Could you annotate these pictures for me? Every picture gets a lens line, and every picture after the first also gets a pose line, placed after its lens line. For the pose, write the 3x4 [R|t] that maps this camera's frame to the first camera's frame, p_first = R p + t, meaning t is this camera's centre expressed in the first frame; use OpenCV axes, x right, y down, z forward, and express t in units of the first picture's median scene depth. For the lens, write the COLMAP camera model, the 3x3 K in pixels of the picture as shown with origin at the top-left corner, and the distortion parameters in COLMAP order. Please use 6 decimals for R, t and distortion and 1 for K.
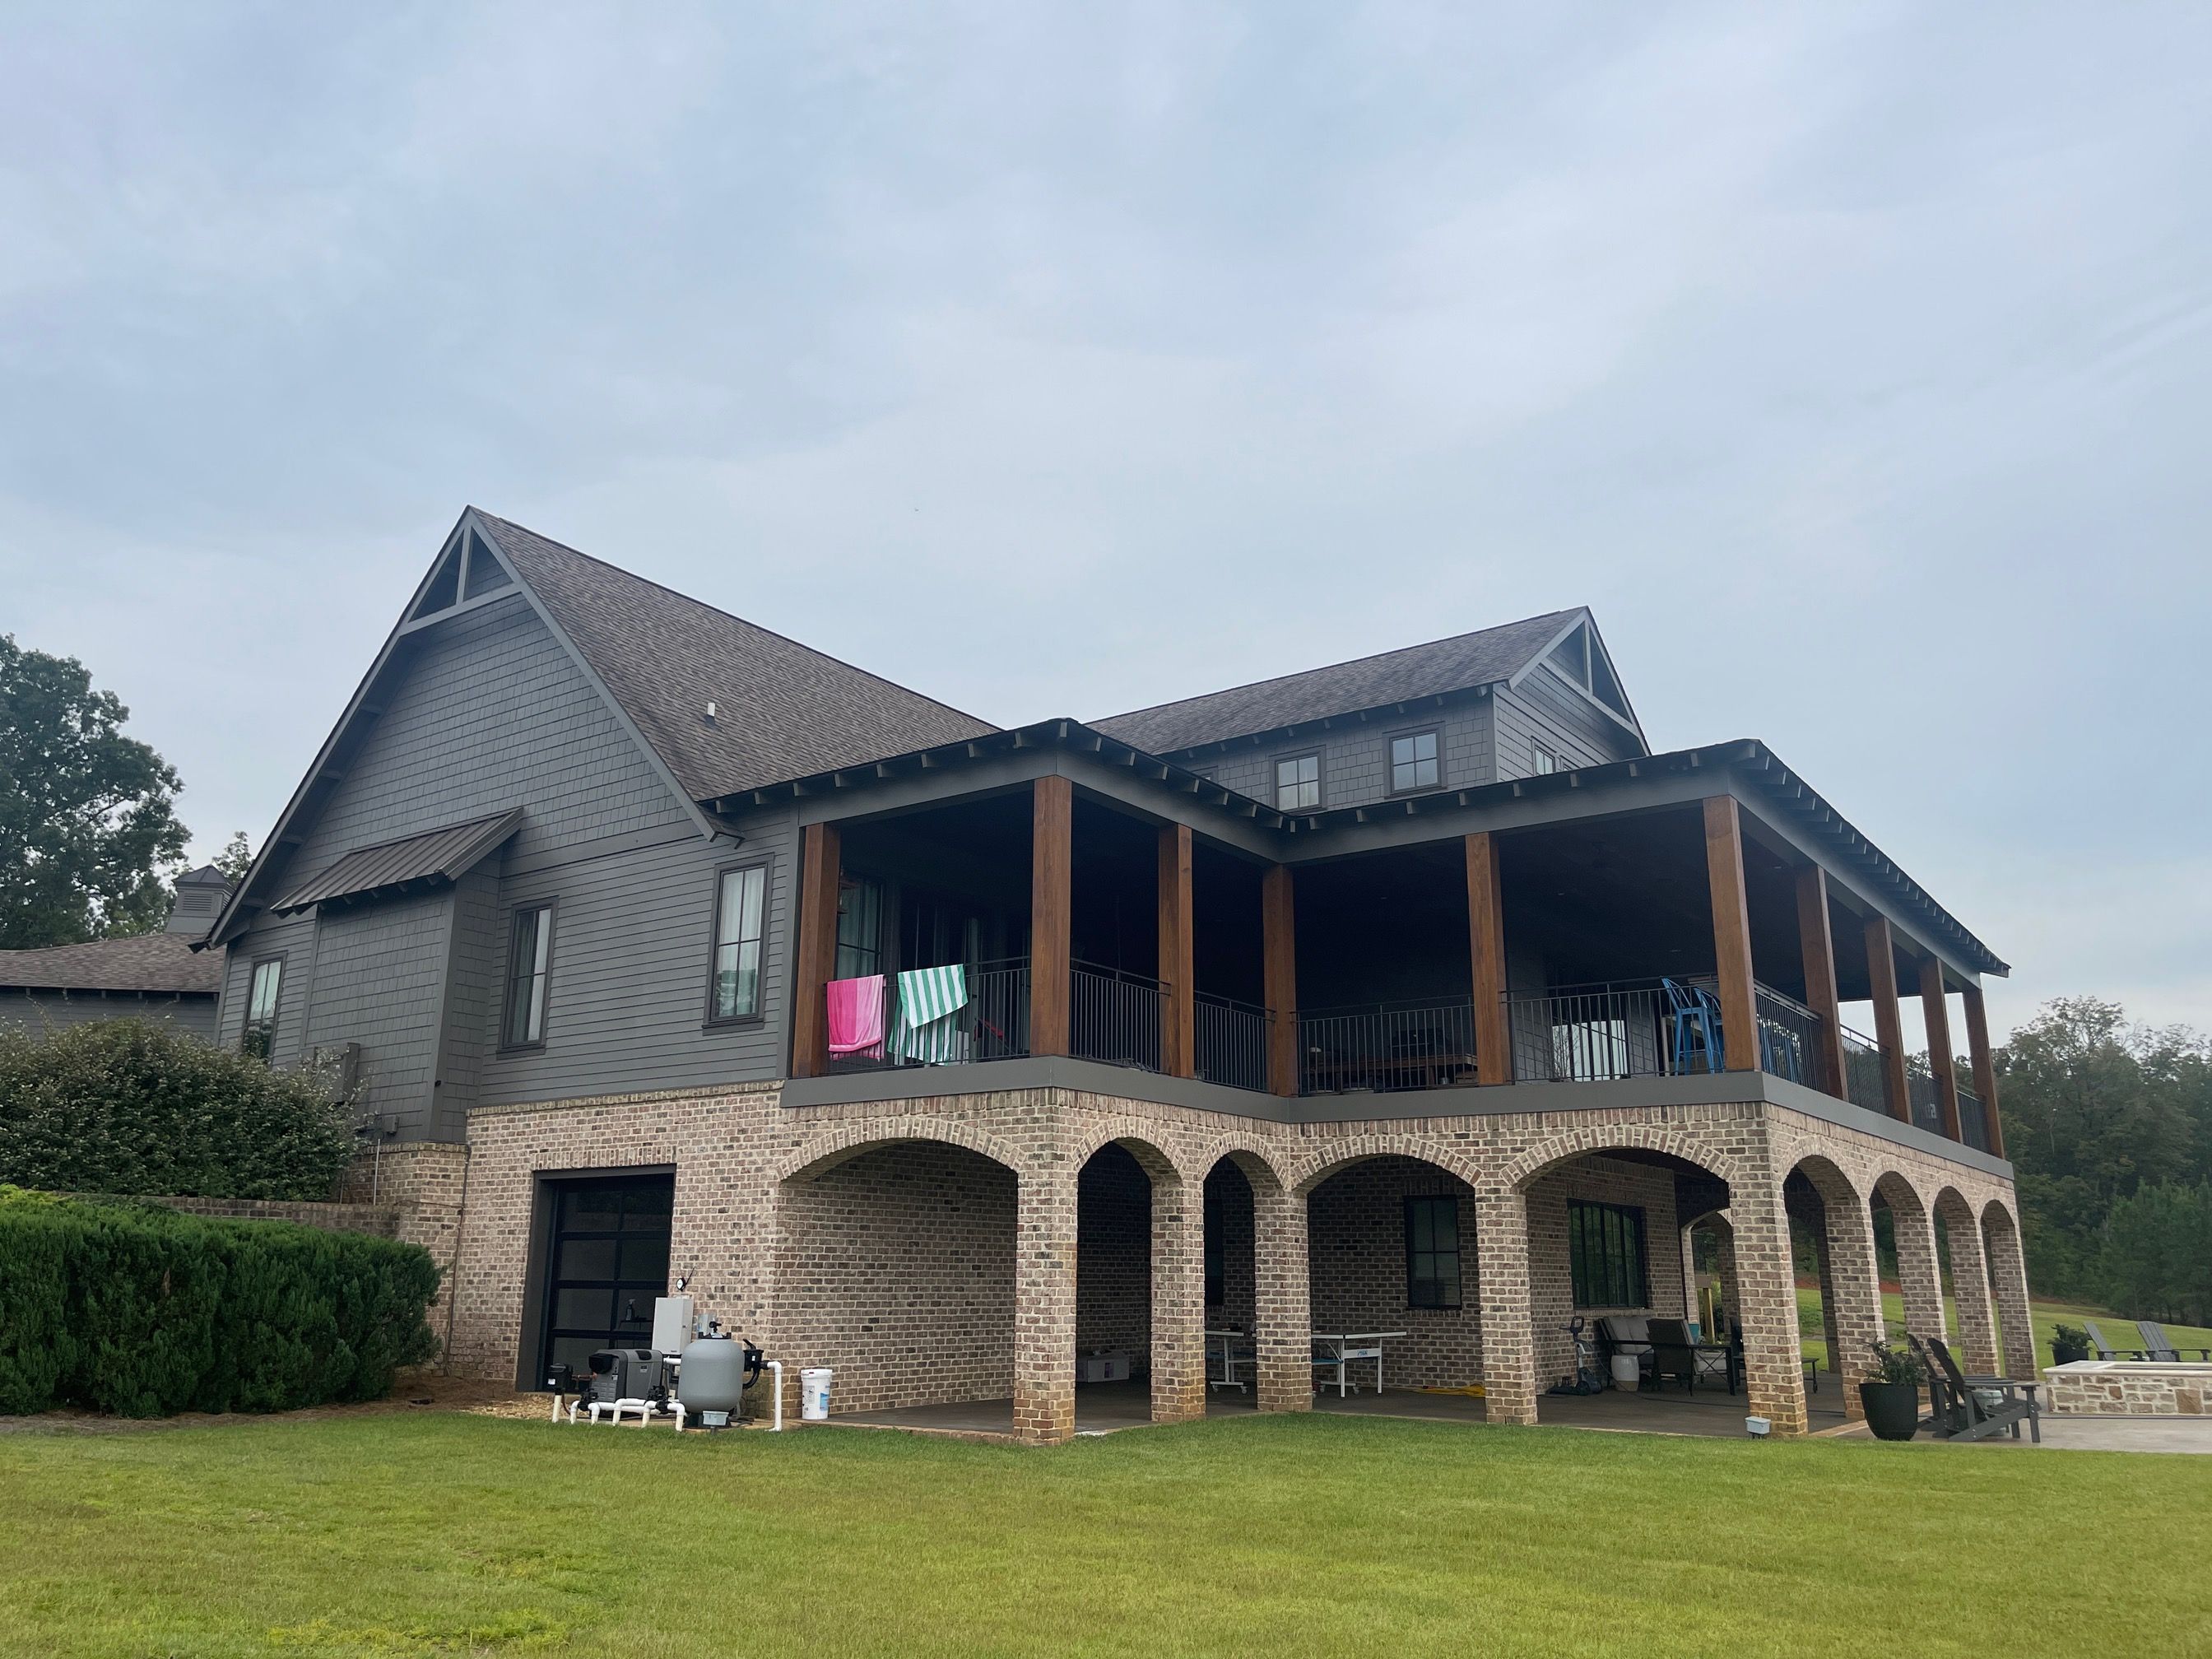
lens RADIAL K [[1605.4, 0, 1106.0], [0, 1605.4, 829.5], [0, 0, 1]] dist [0.070443, -0.100346]
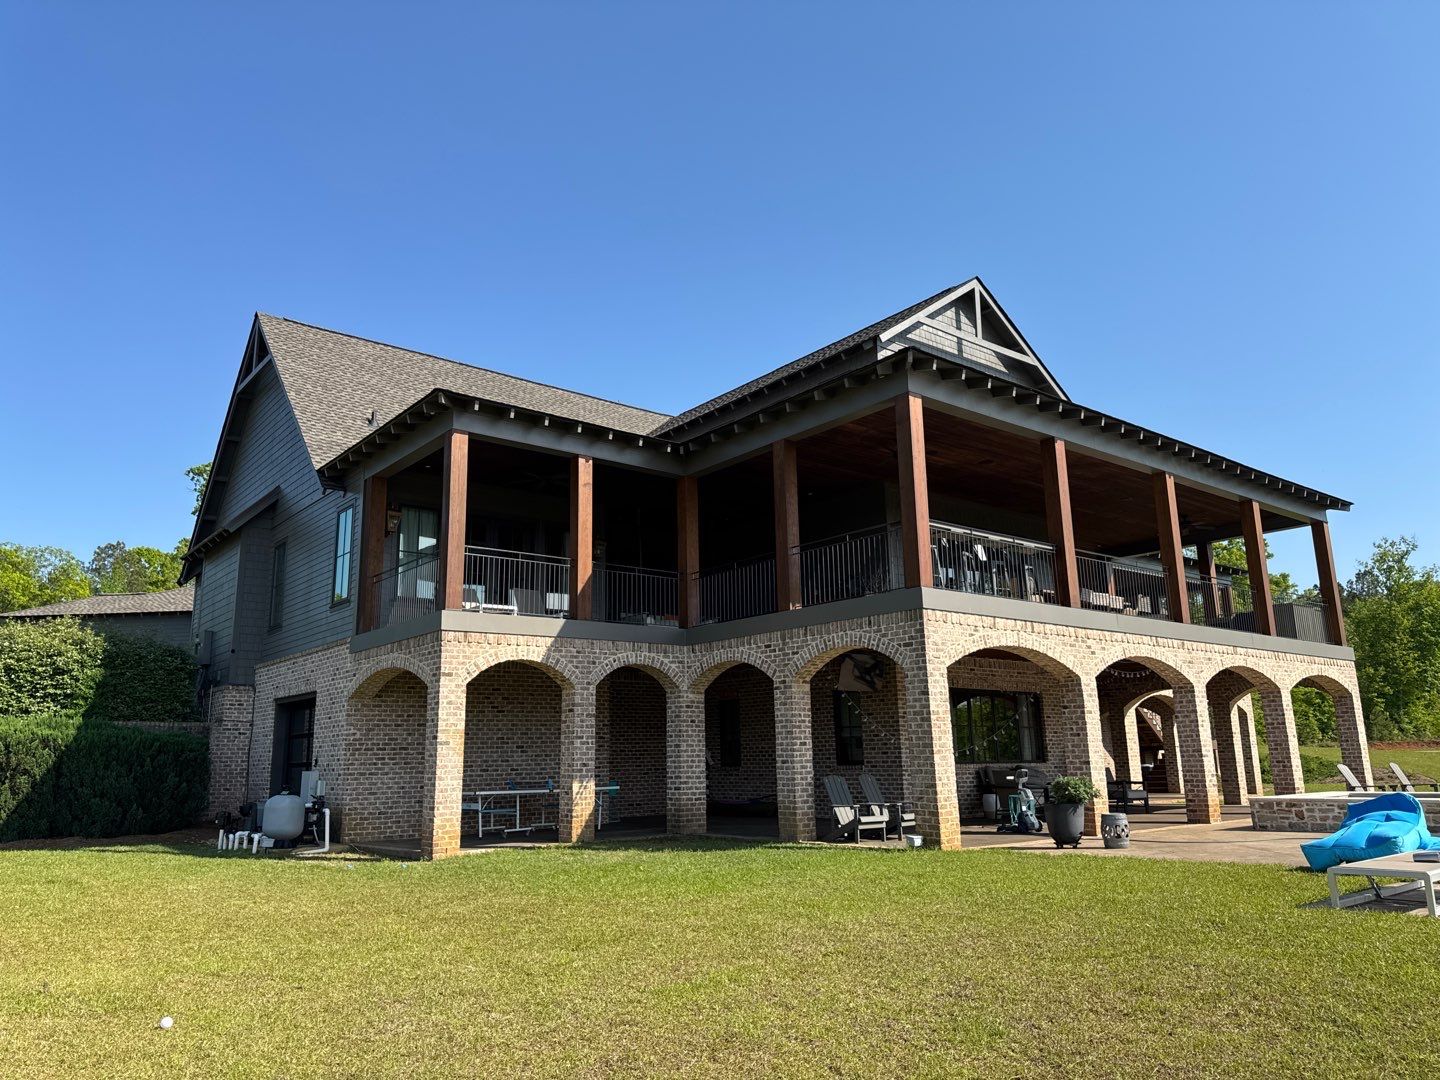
lens RADIAL K [[974.1, 0, 724.3], [0, 974.1, 527.6], [0, 0, 1]] dist [0.153602, -0.265285]
pose [[0.966713, -0.083698, -0.241788, 0.389115], [0.093377, 0.995213, 0.028833, 0.050511], [0.238217, -0.050451, 0.969901, 0.125882]]
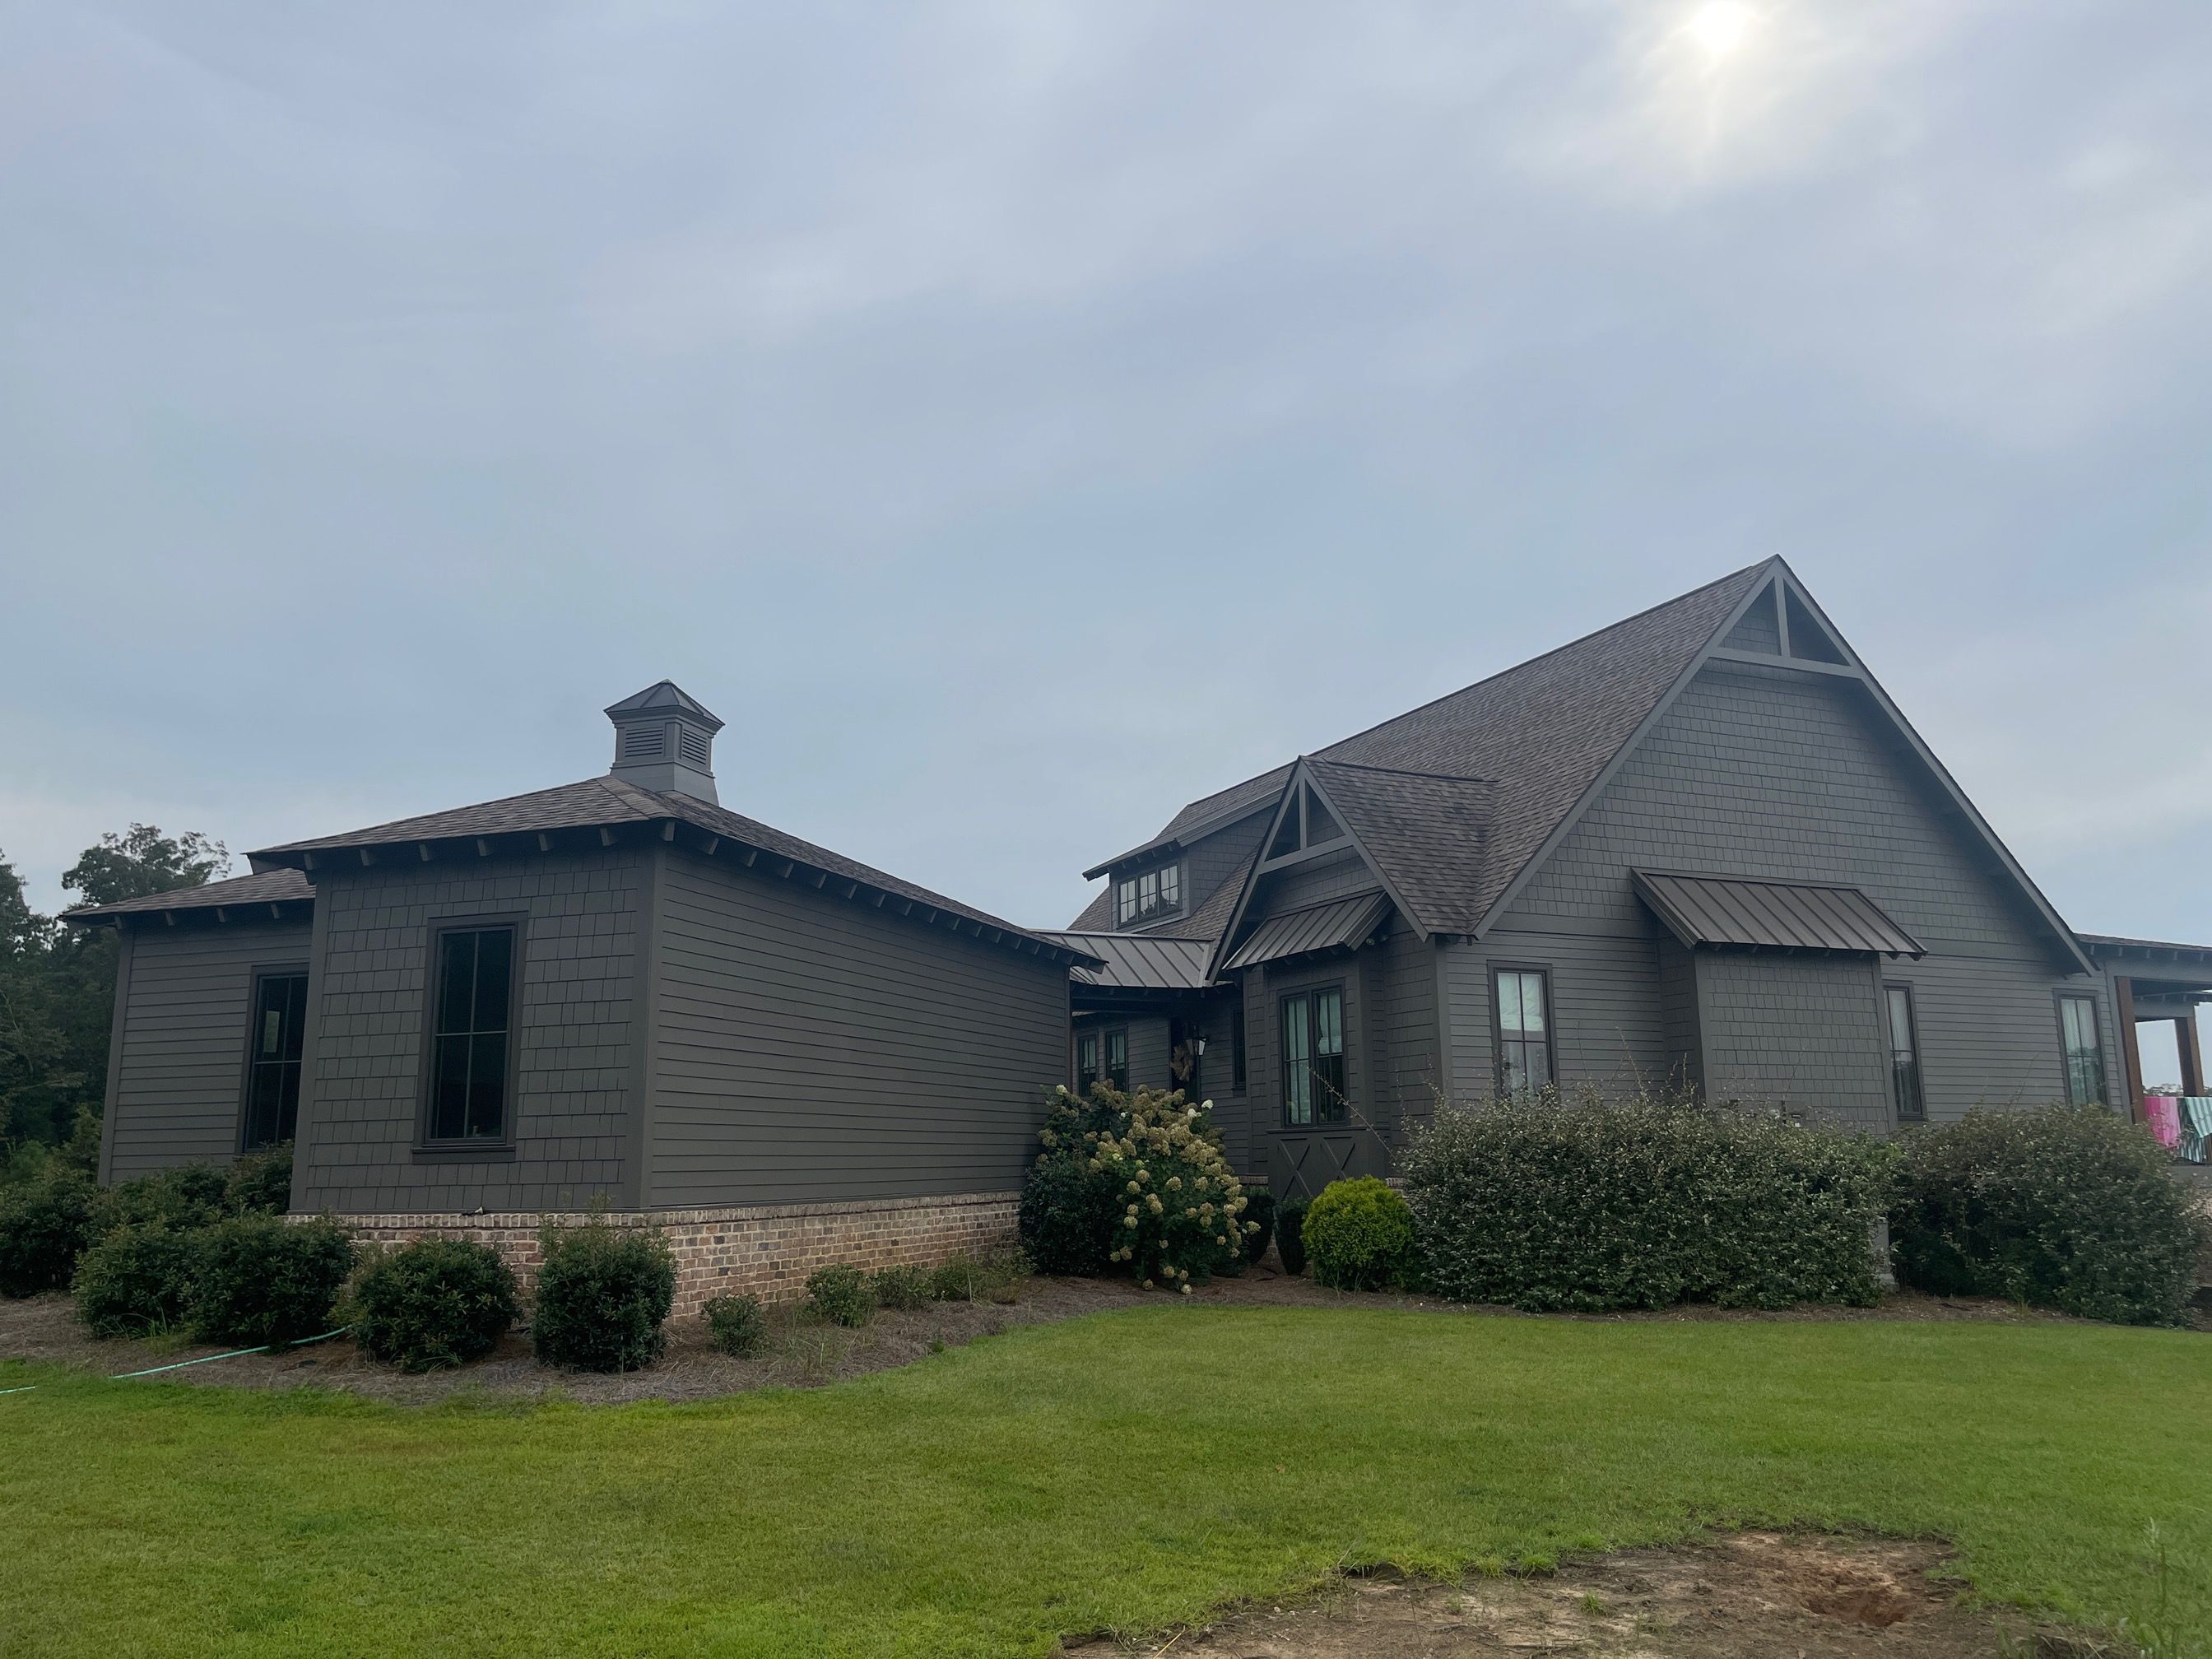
lens RADIAL K [[1605.4, 0, 1106.0], [0, 1605.4, 829.5], [0, 0, 1]] dist [0.070443, -0.100346]
pose [[0.467539, 0.160964, 0.869194, -1.784563], [-0.214108, 0.974624, -0.065320, 0.146427], [-0.857651, -0.155561, 0.490138, 1.055955]]
